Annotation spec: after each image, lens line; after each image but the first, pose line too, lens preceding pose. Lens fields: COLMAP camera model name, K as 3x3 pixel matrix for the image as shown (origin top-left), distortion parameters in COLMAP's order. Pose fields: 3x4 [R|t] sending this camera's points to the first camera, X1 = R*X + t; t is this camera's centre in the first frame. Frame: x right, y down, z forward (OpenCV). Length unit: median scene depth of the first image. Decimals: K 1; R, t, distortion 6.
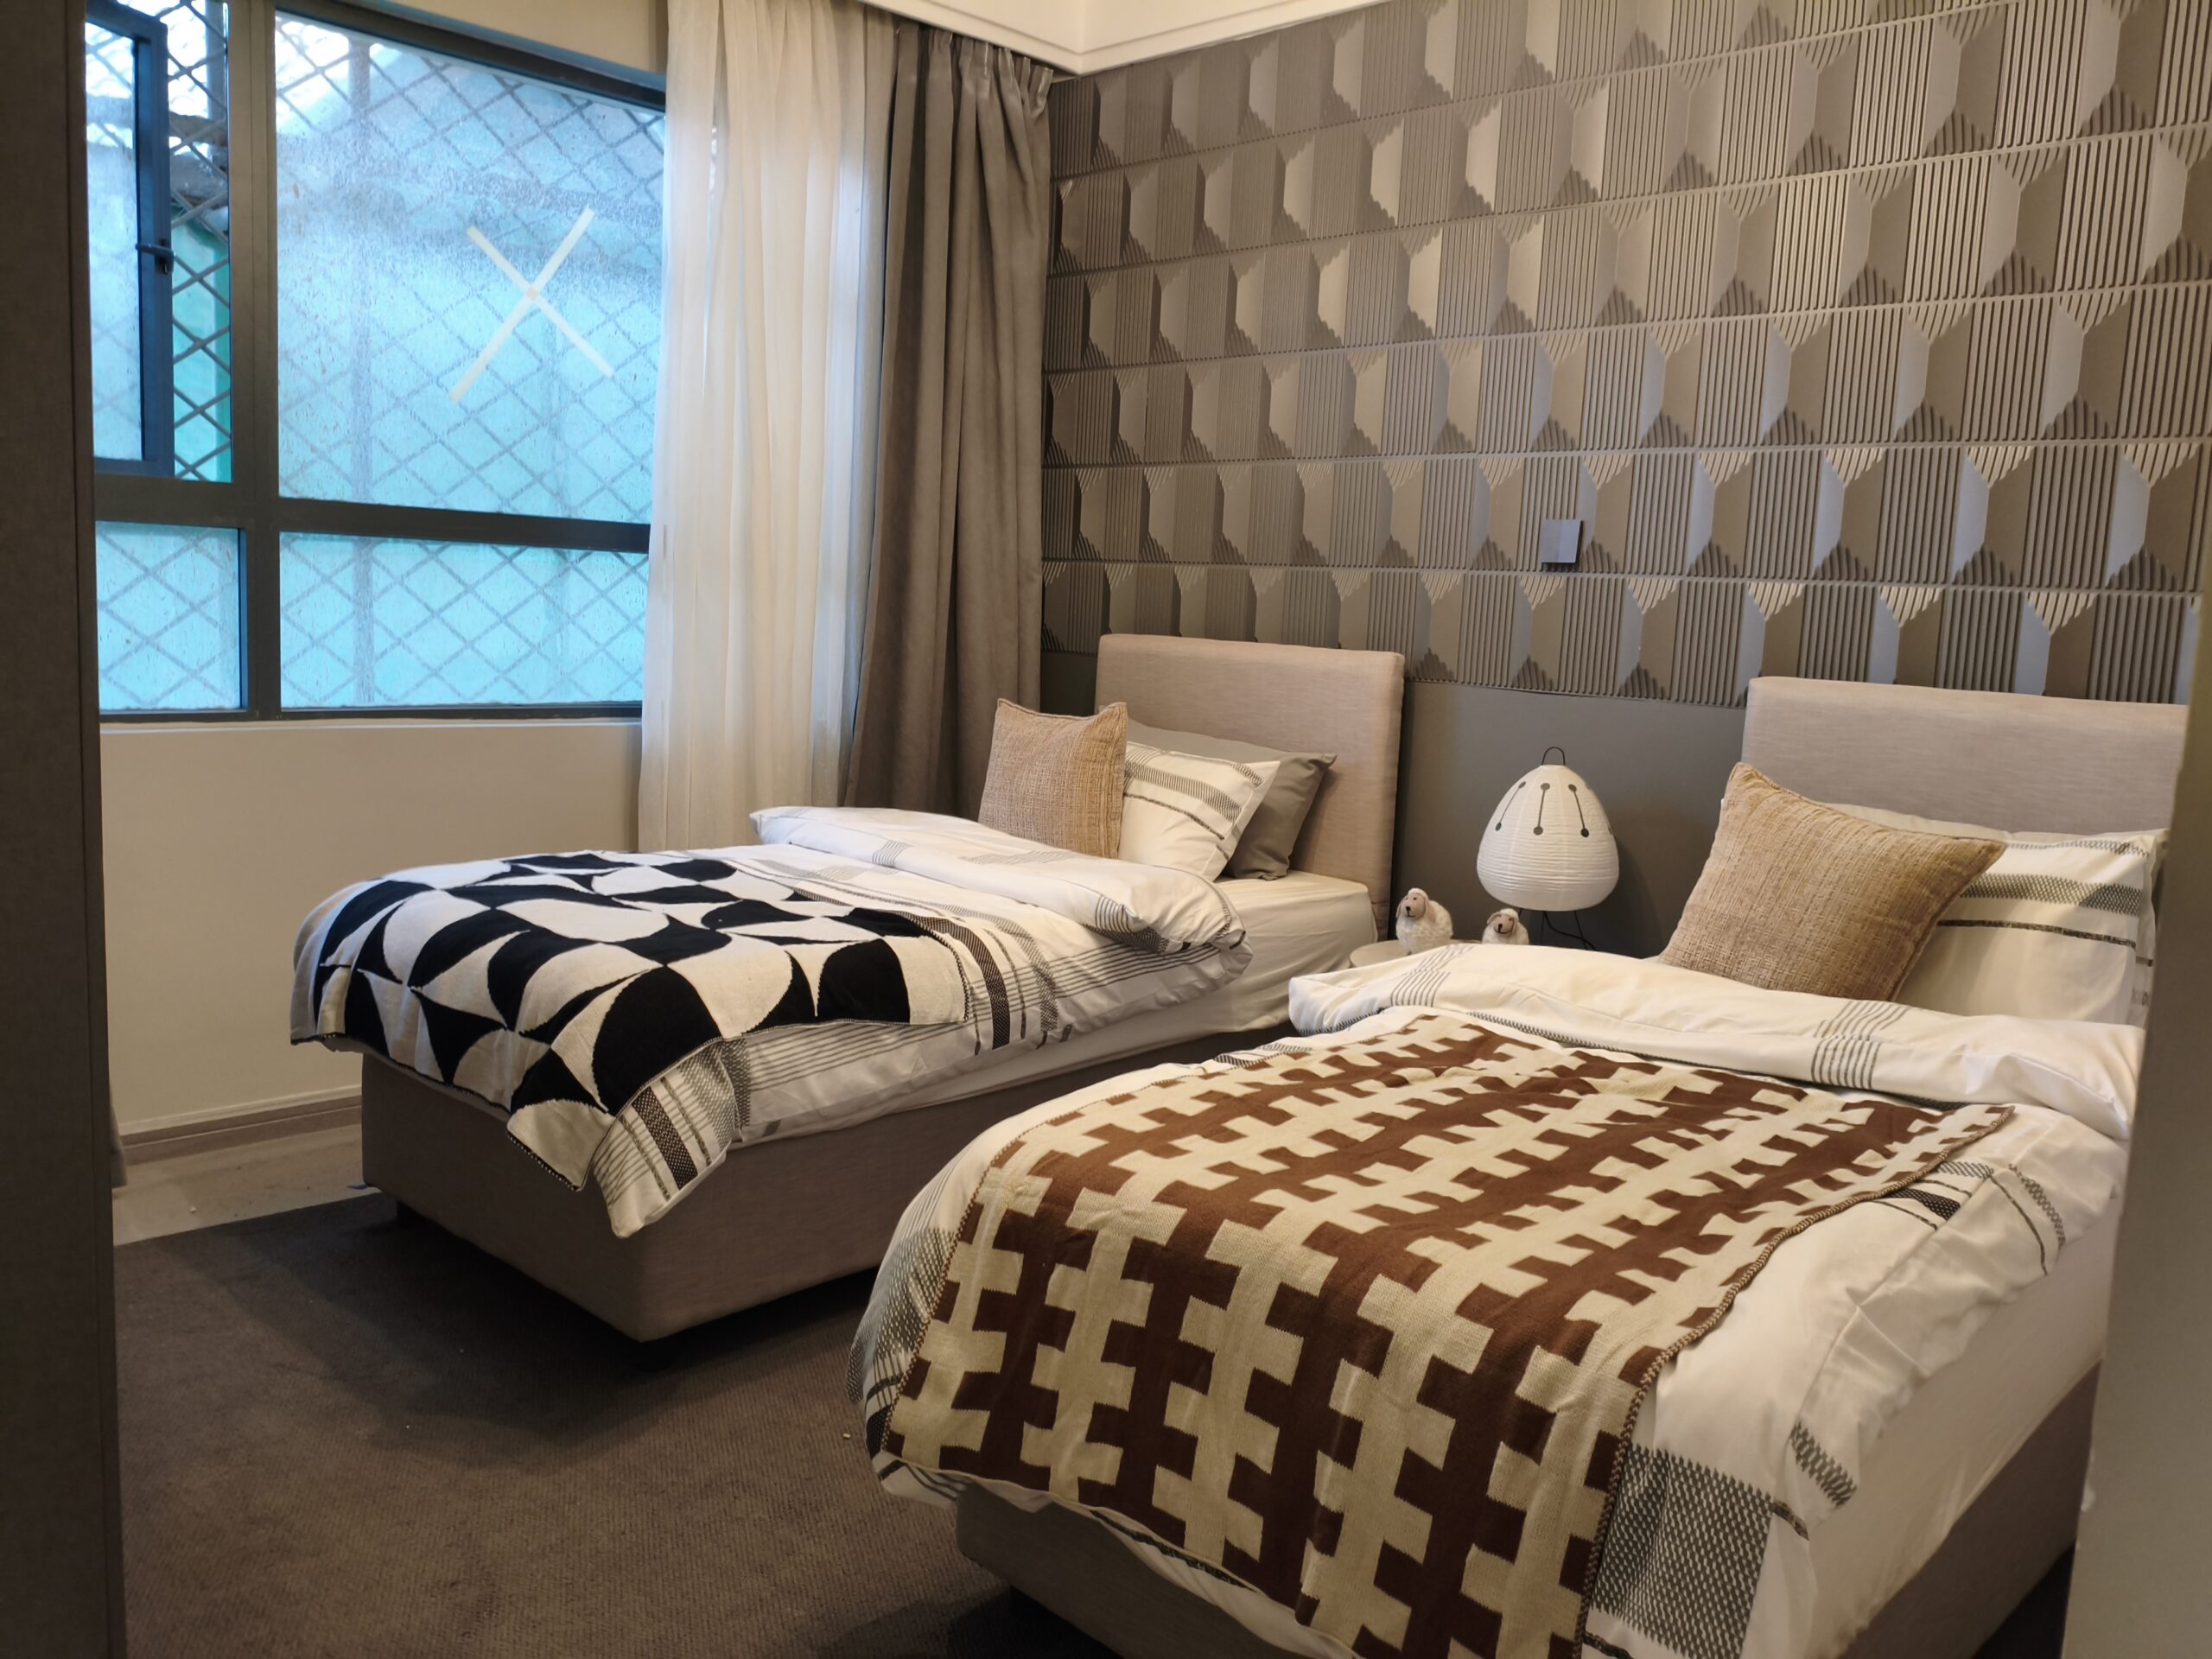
lens RADIAL K [[1706.9, 0, 1104.4], [0, 1706.9, 817.1], [0, 0, 1]] dist [0.028270, -0.051974]
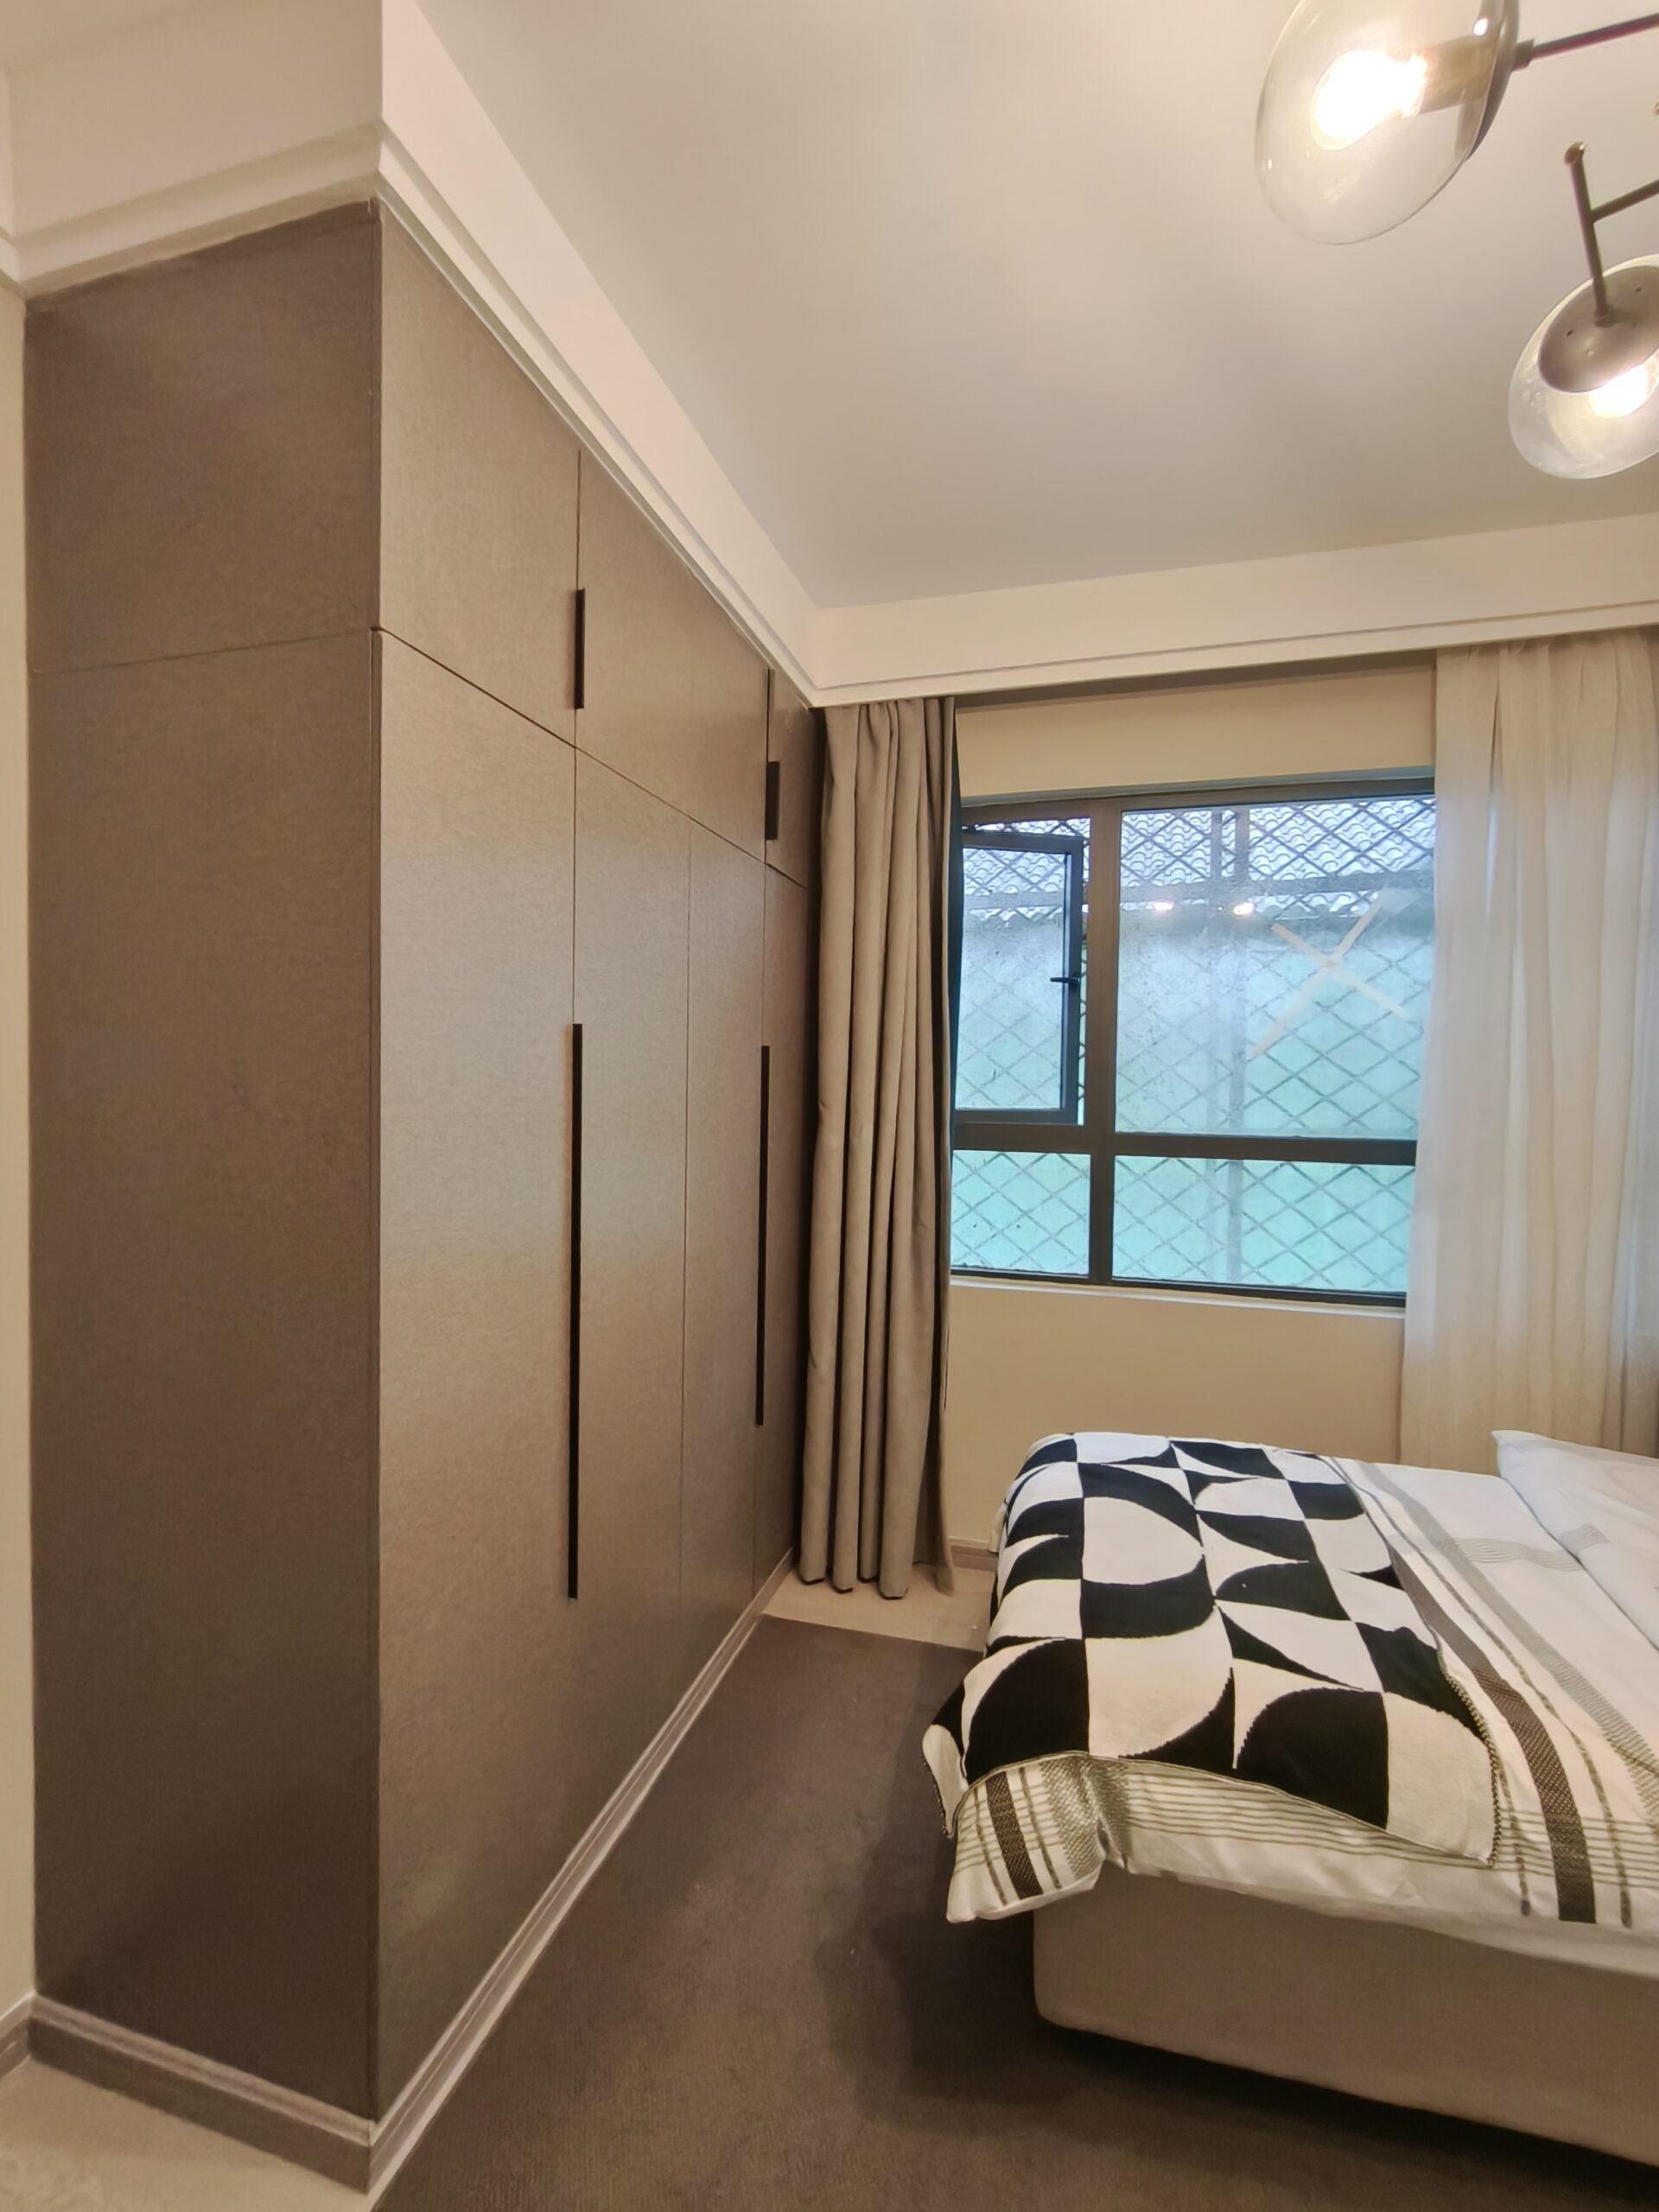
lens RADIAL K [[963.8, 0, 829.5], [0, 963.8, 1106.0], [0, 0, 1]] dist [0.000567, 0.000162]
pose [[0.454305, -0.028776, -0.890381, 0.188804], [-0.093989, 0.992352, -0.080028, -0.163185], [0.885874, 0.120043, 0.448126, 0.560524]]
